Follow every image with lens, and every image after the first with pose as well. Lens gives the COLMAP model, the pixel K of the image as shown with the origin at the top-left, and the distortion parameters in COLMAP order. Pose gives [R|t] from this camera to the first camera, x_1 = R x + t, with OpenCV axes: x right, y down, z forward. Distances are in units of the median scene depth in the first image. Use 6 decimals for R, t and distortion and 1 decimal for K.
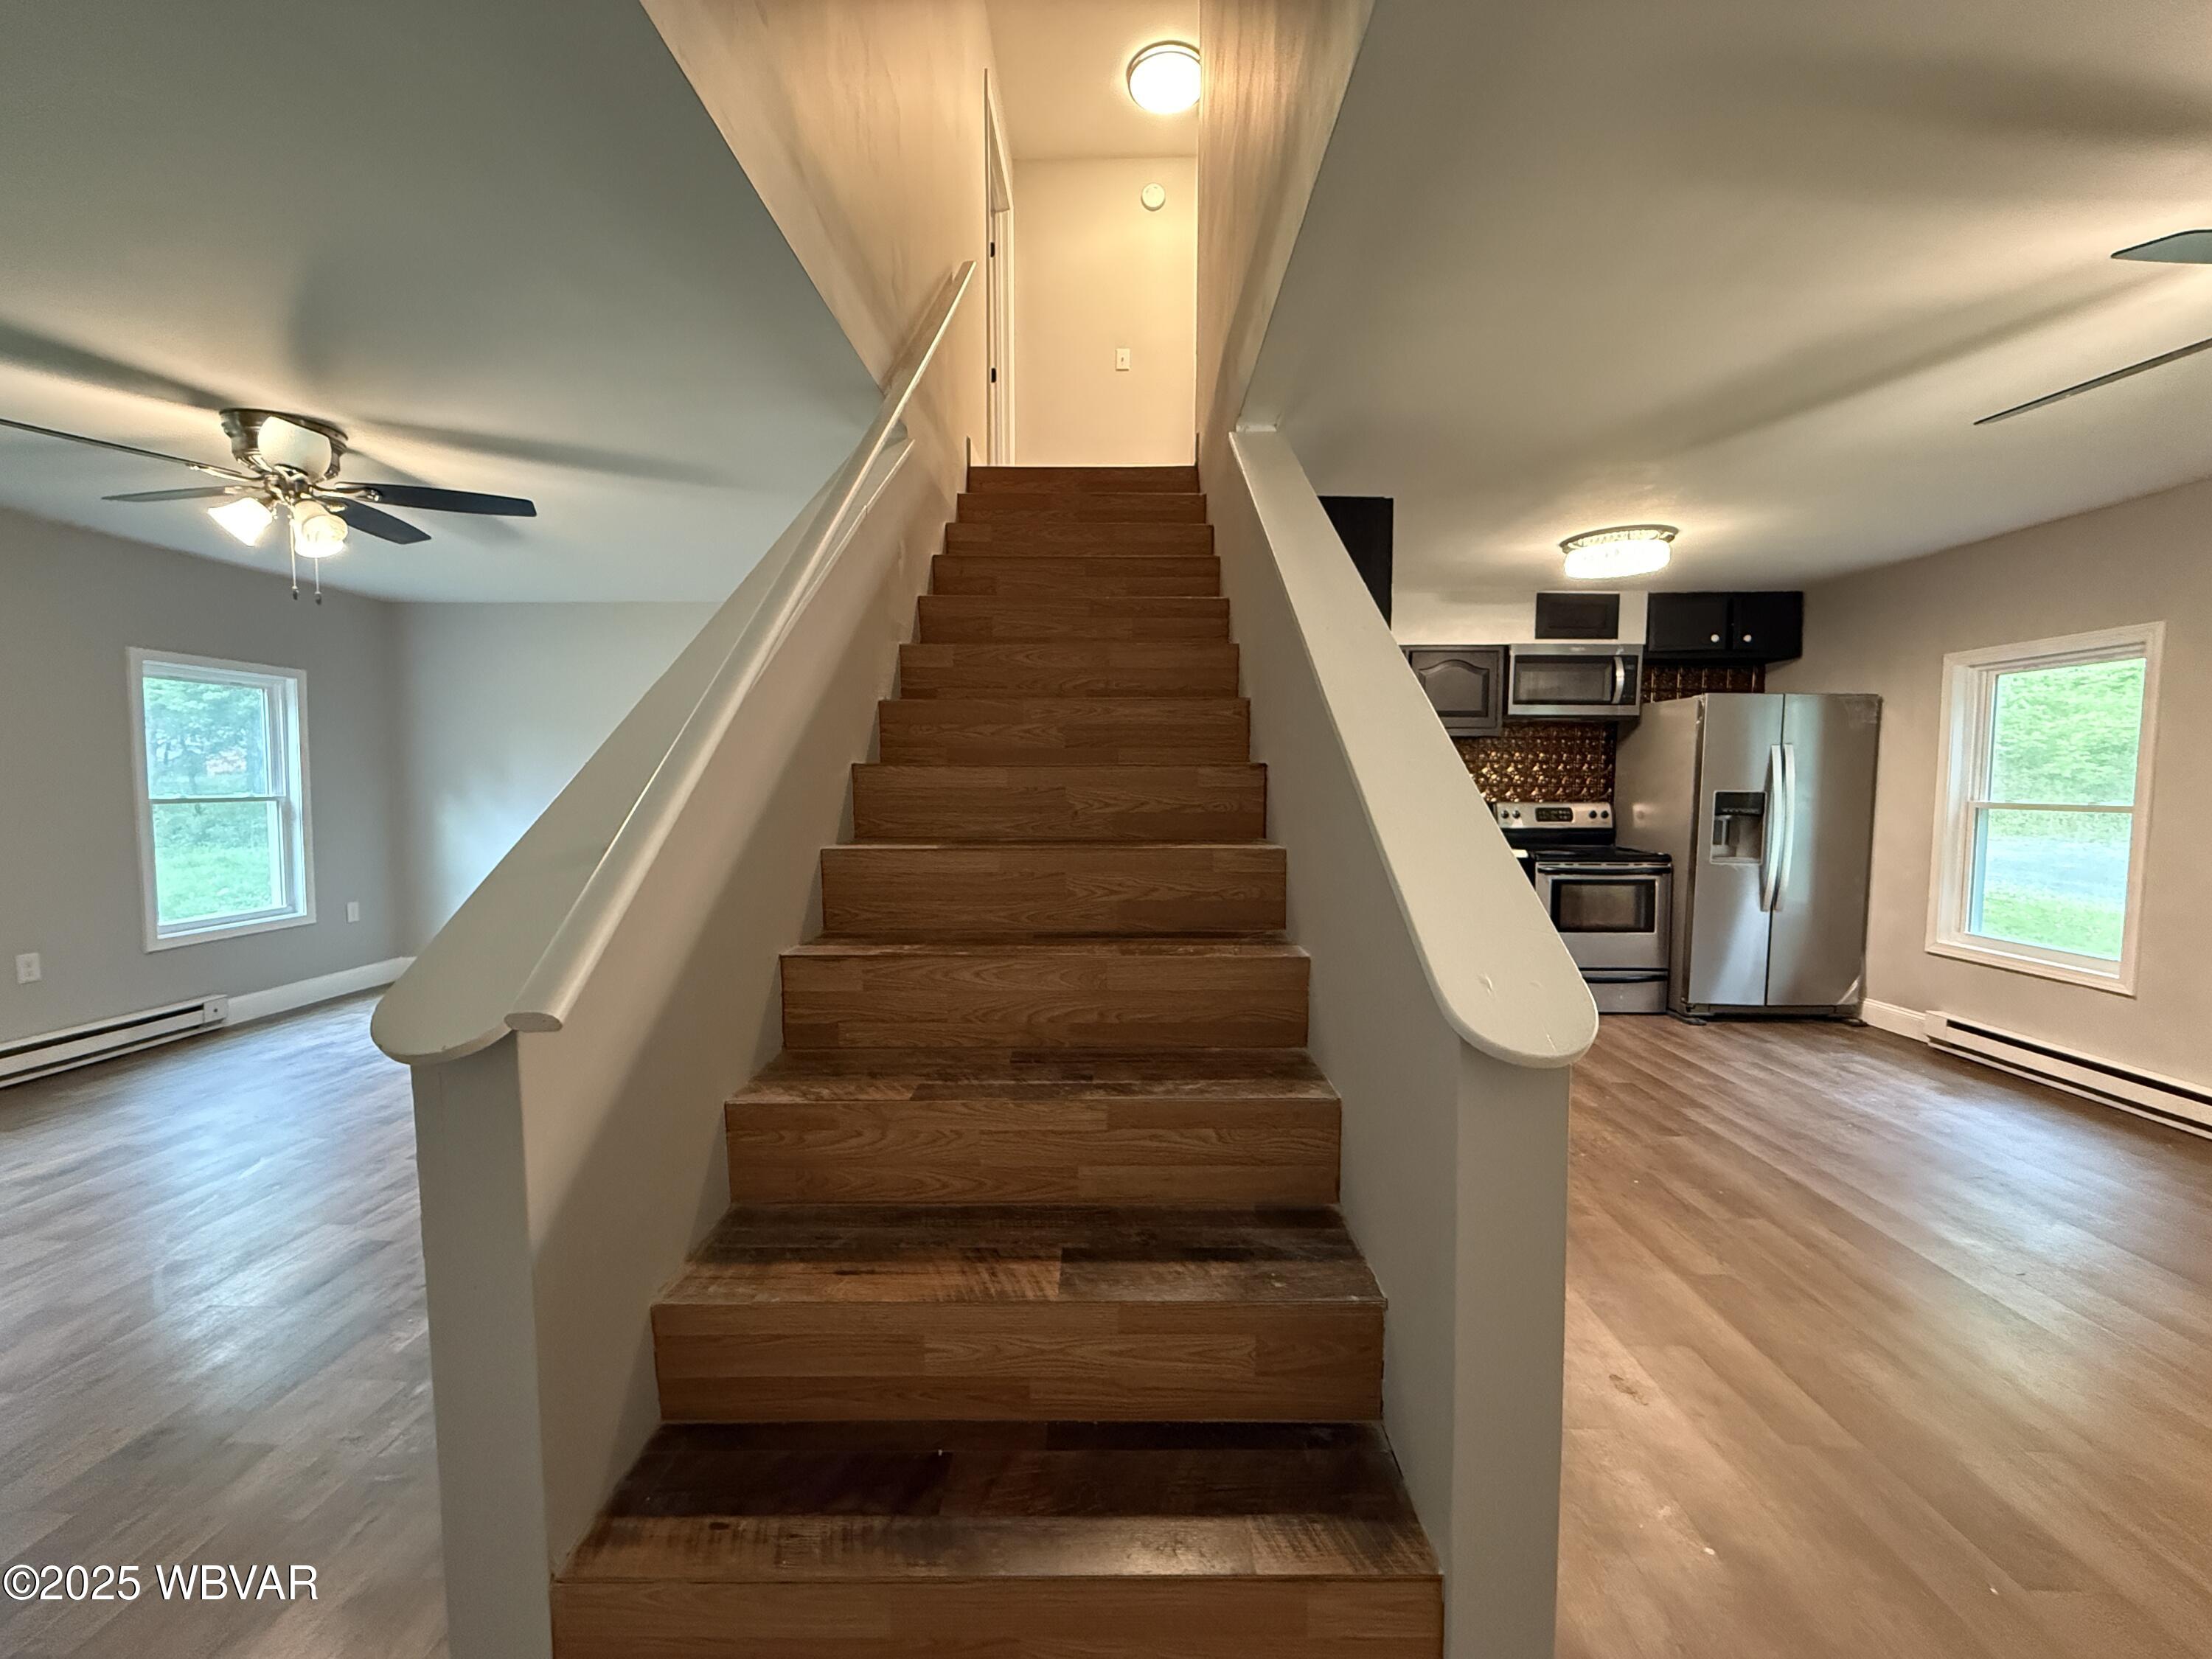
lens RADIAL K [[882.9, 0, 1101.6], [0, 882.9, 831.9], [0, 0, 1]] dist [-0.003632, 0.000377]
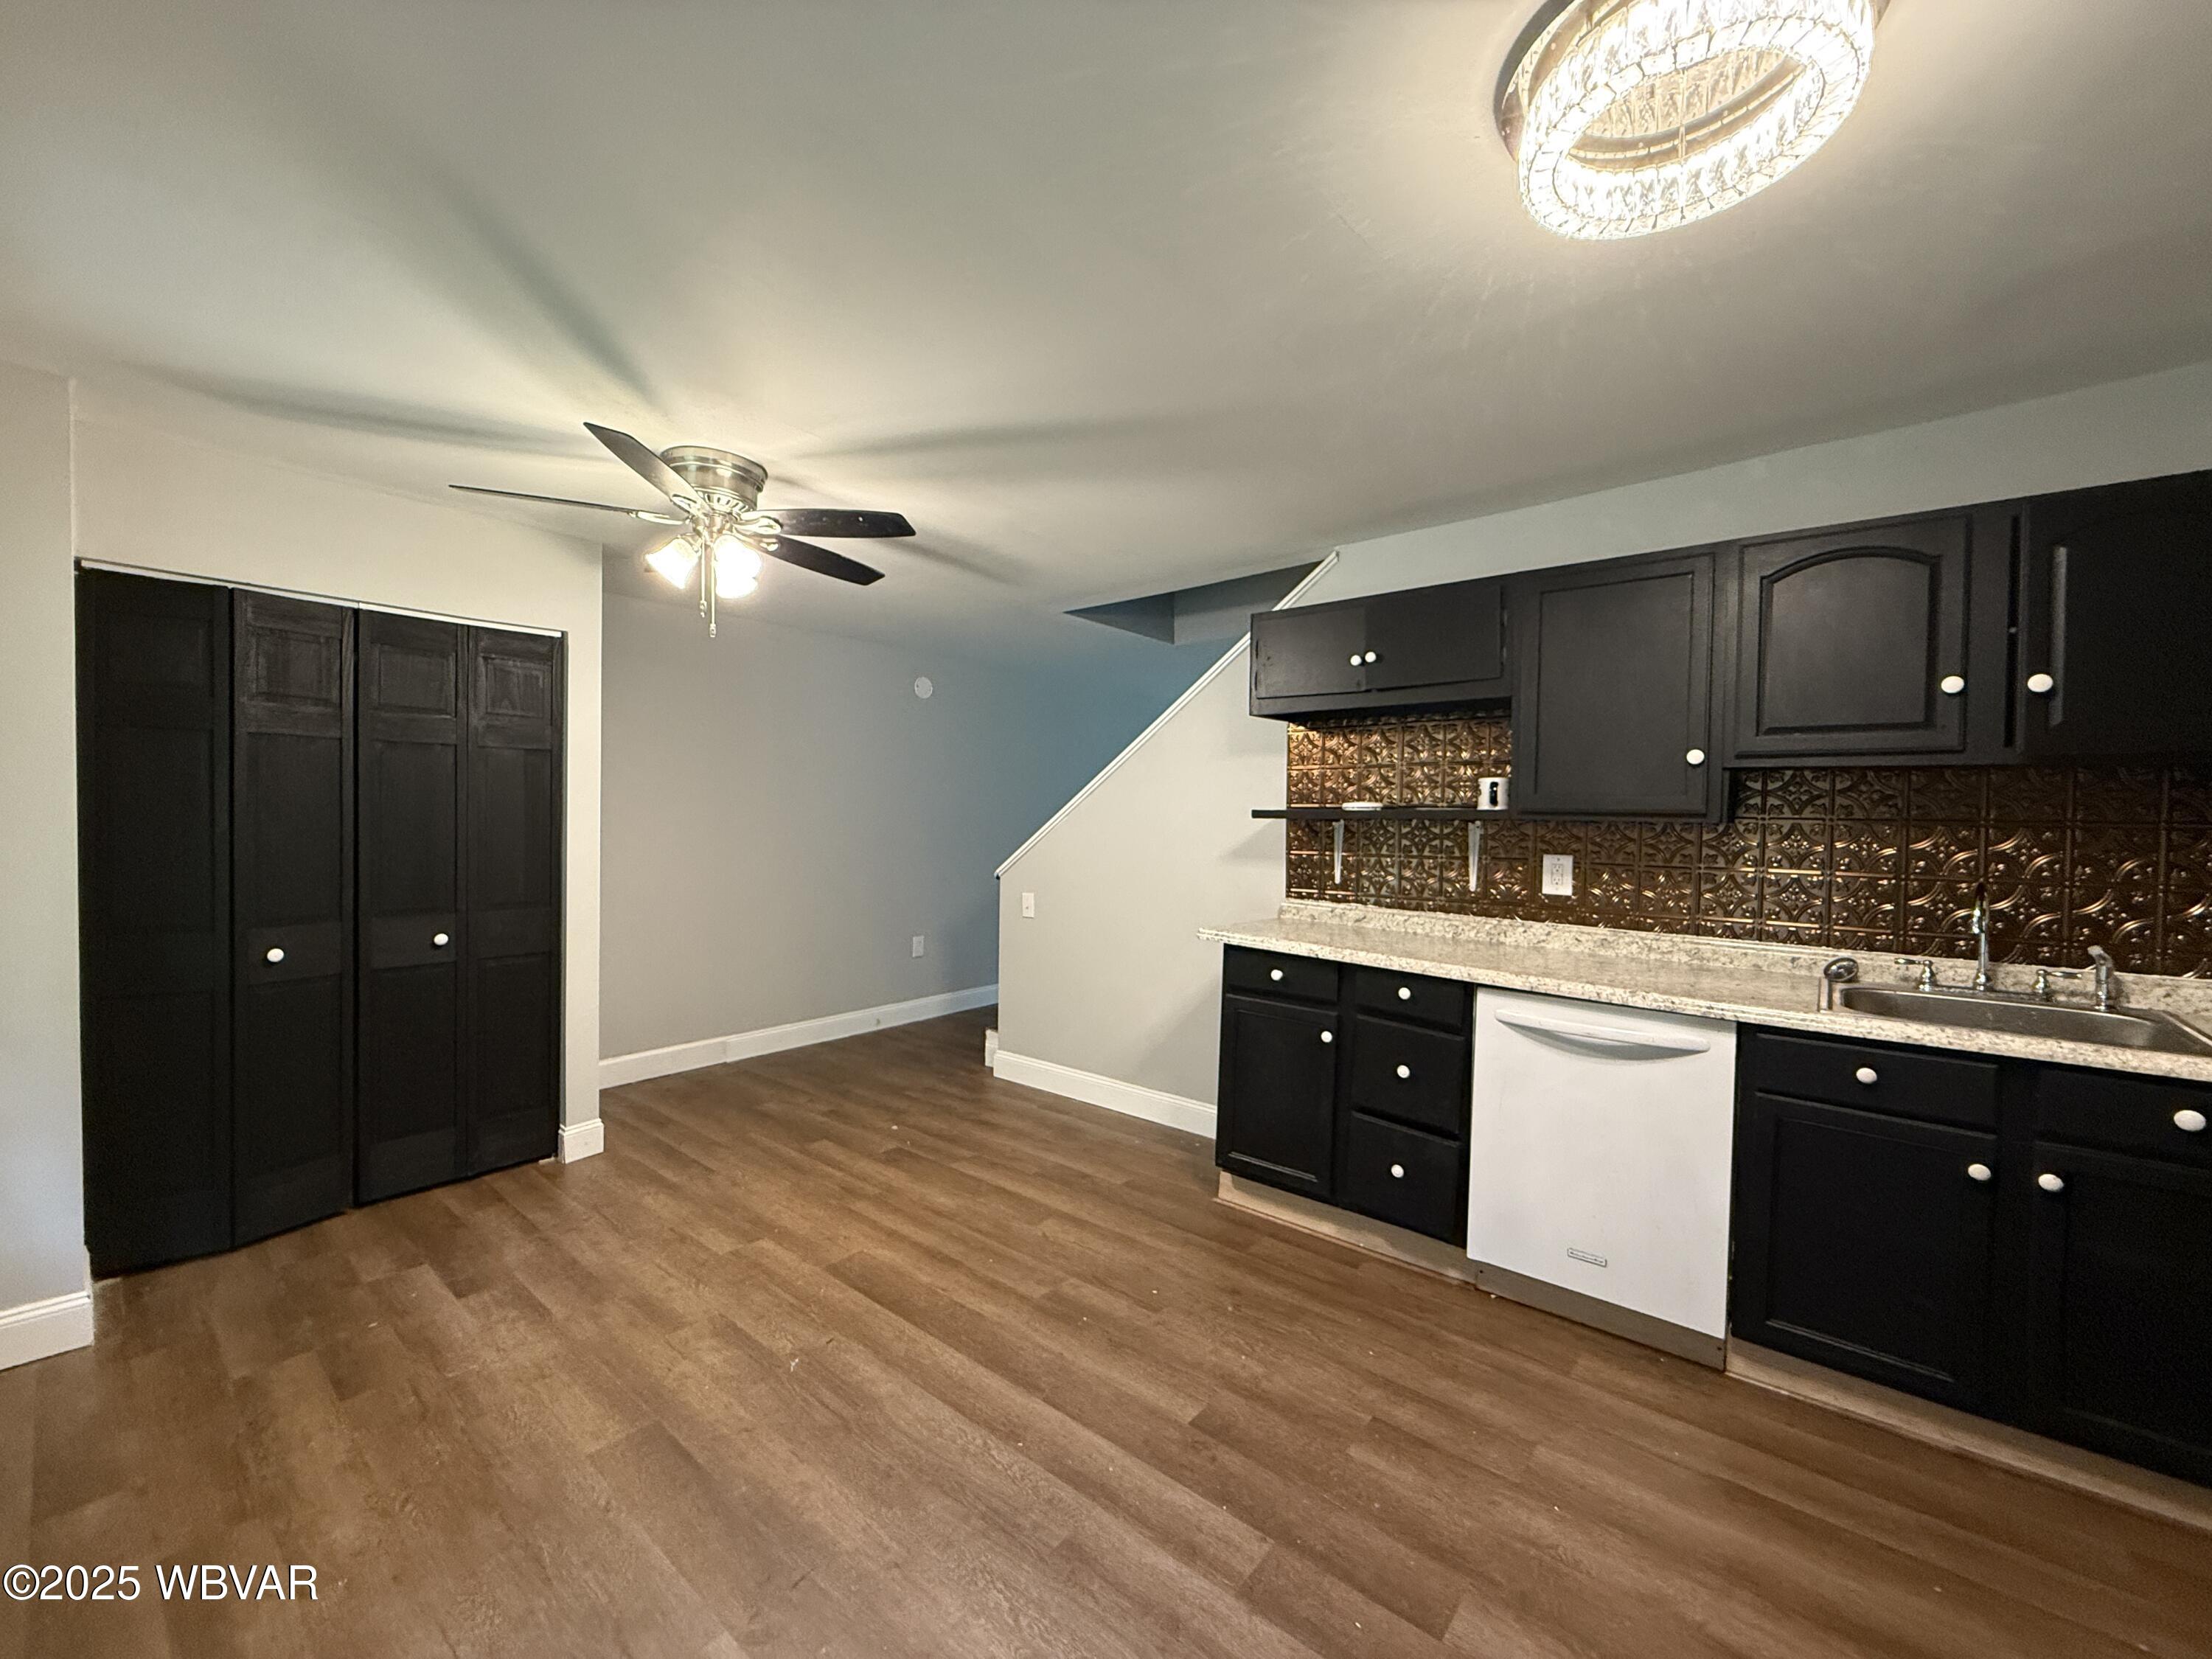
lens RADIAL K [[882.9, 0, 1097.0], [0, 882.9, 830.8], [0, 0, 1]] dist [-0.003632, 0.000377]
pose [[-0.626497, 0.002199, -0.779420, 0.843533], [-0.056878, 0.997201, 0.048532, -0.061962], [0.777346, 0.074737, -0.624619, 0.935668]]
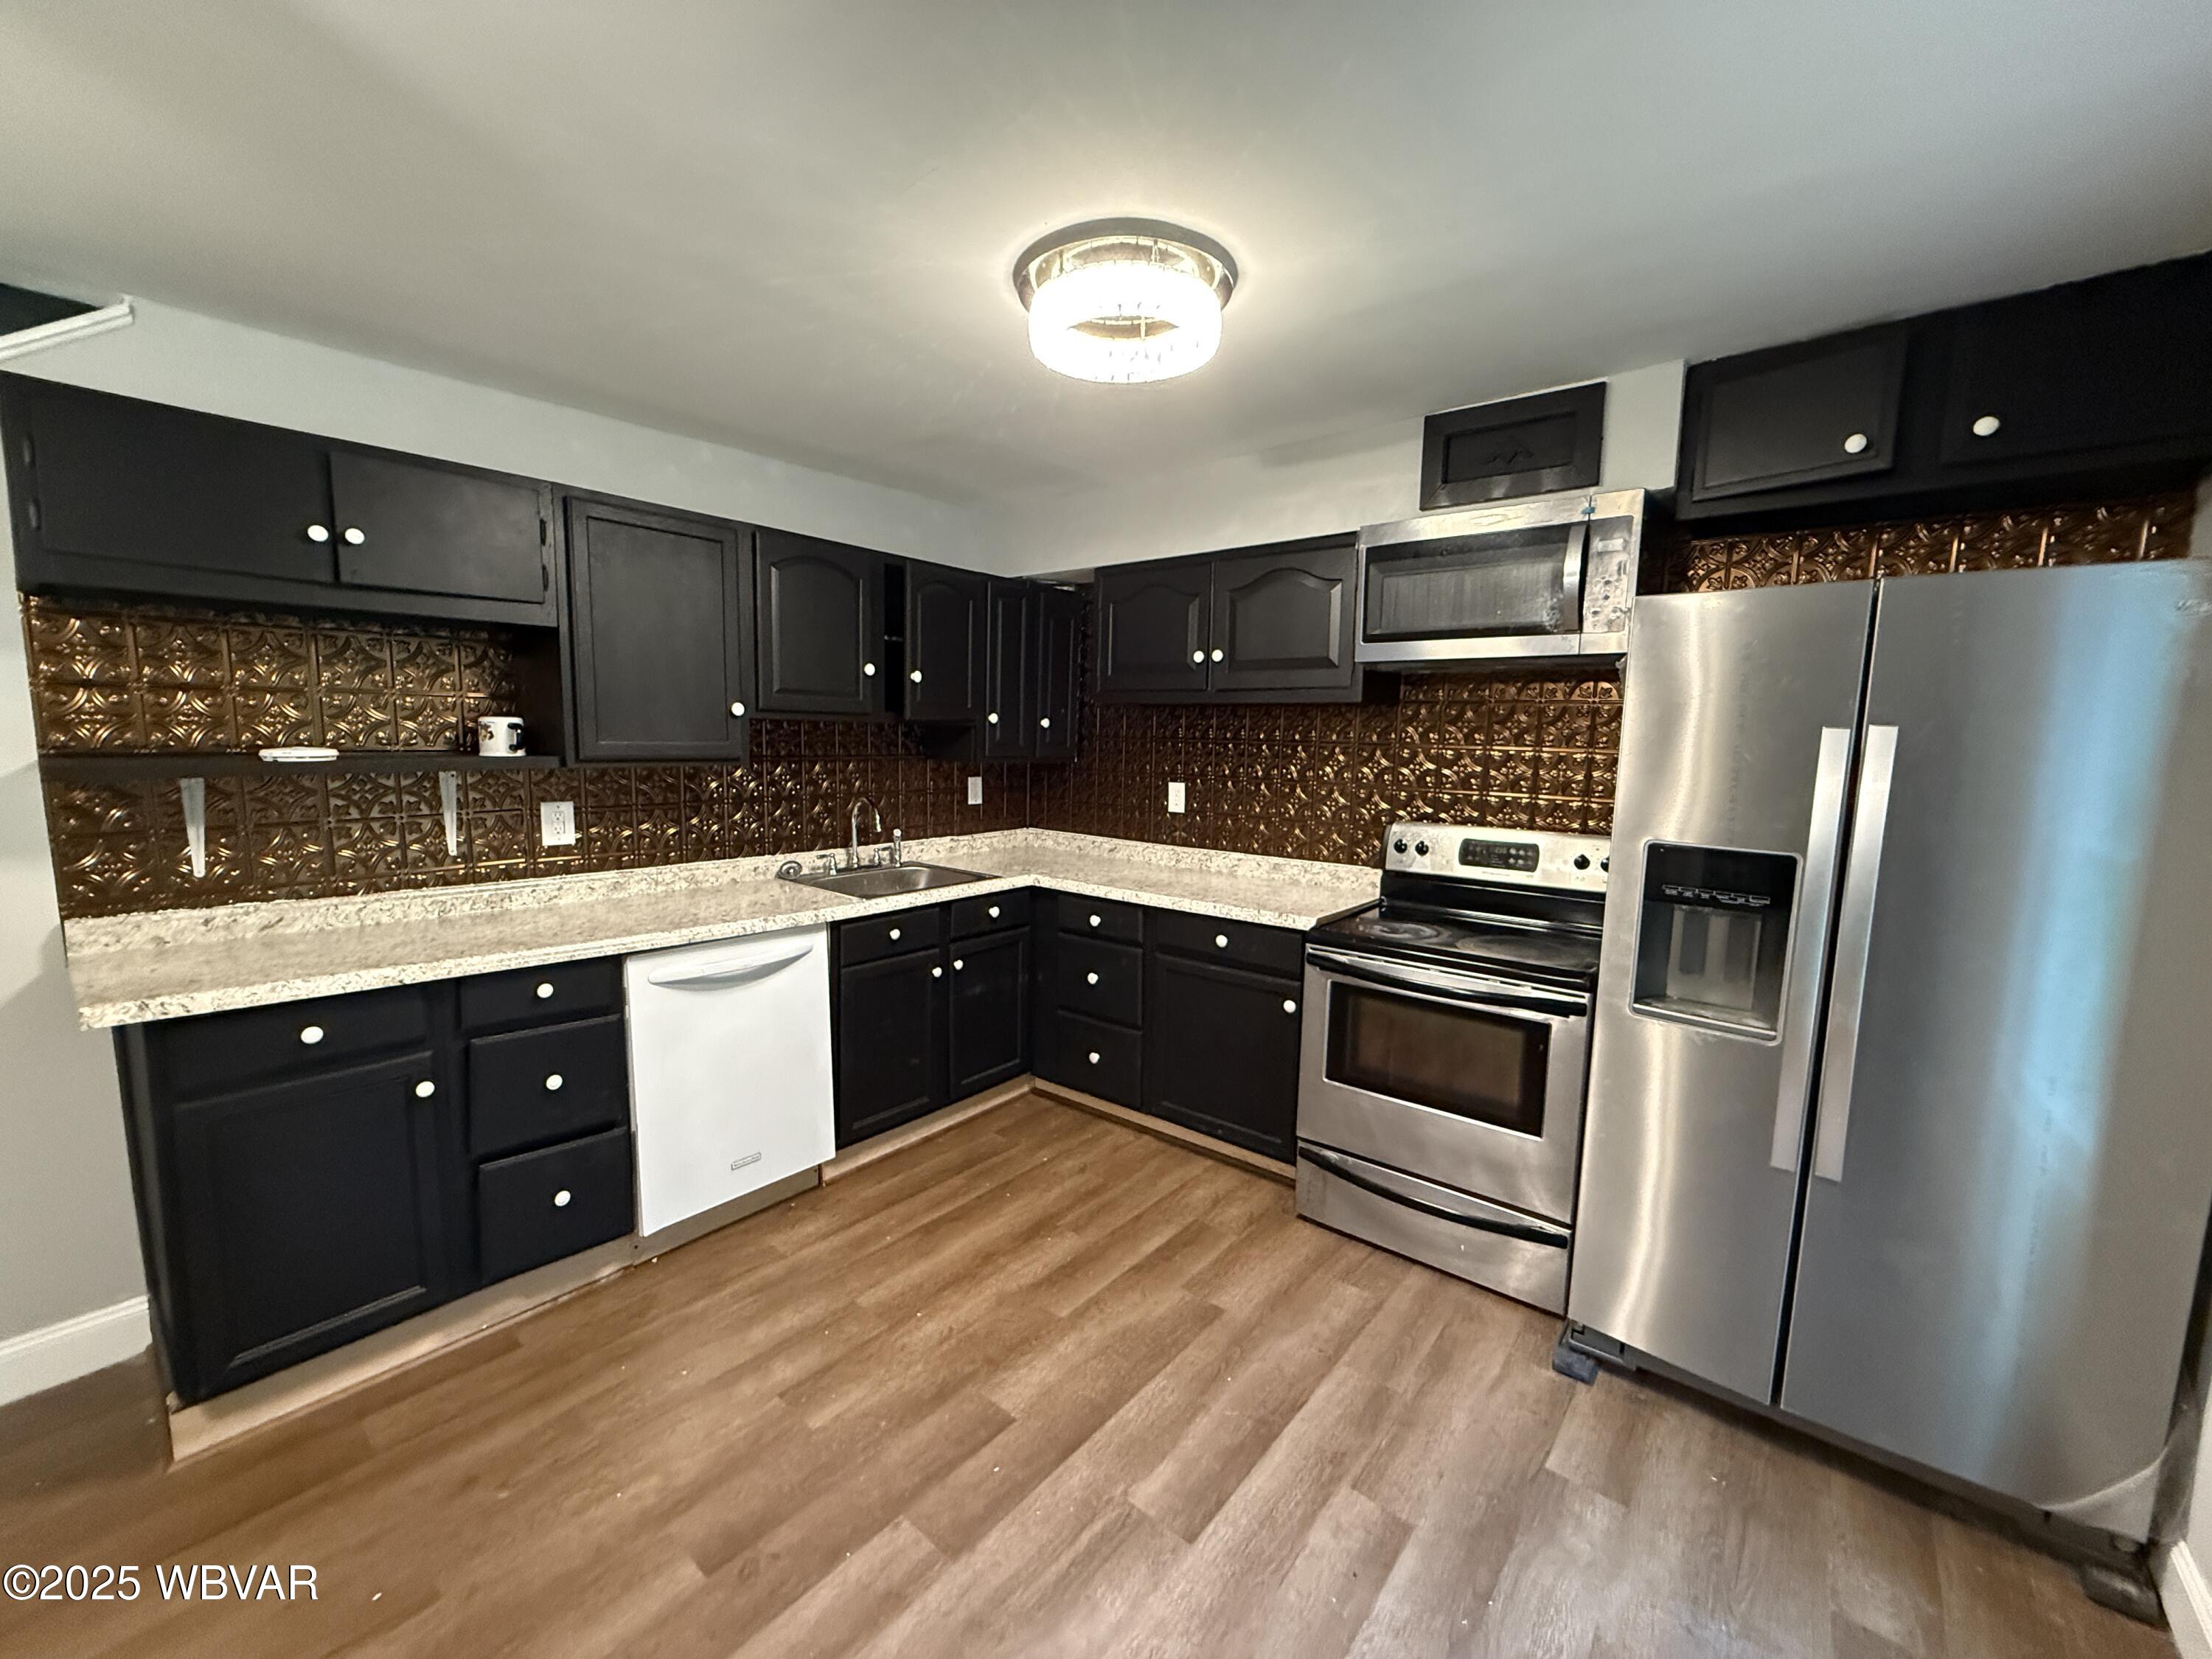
lens RADIAL K [[882.9, 0, 1098.3], [0, 882.9, 834.2], [0, 0, 1]] dist [-0.003632, 0.000377]
pose [[0.785596, 0.080064, -0.613538, 0.782049], [-0.045362, 0.996377, 0.071940, -0.069852], [0.617075, -0.028685, 0.786382, 0.553657]]
